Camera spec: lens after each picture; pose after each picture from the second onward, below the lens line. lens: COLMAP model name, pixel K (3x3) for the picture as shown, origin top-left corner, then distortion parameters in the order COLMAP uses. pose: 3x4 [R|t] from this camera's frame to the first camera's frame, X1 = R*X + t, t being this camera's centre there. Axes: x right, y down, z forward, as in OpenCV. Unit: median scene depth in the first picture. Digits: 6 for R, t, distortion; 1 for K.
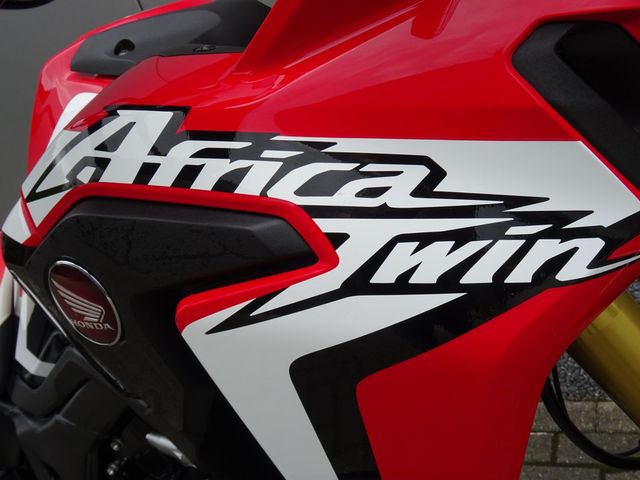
lens RADIAL K [[605.6, 0, 317.6], [0, 605.6, 240.9], [0, 0, 1]] dist [0.003242, 0.000000]
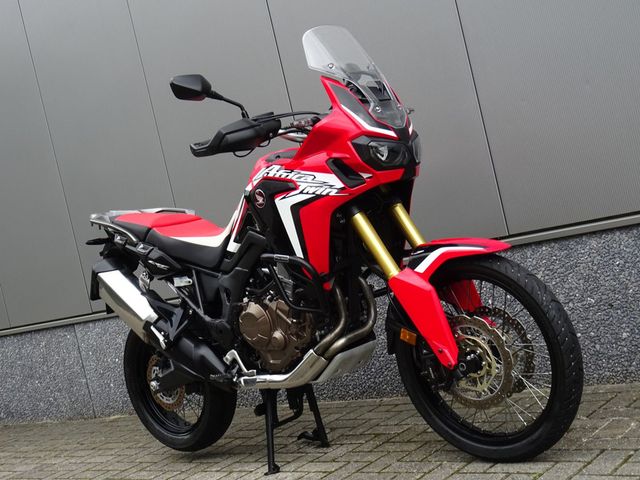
lens RADIAL K [[905.6, 0, 320.5], [0, 905.6, 240.0], [0, 0, 1]] dist [-0.023212, 0.000000]
pose [[0.954716, 0.129105, -0.268047, 2.972929], [-0.192667, 0.954801, -0.226351, 2.753318], [0.226709, 0.267745, 0.936438, -8.037759]]
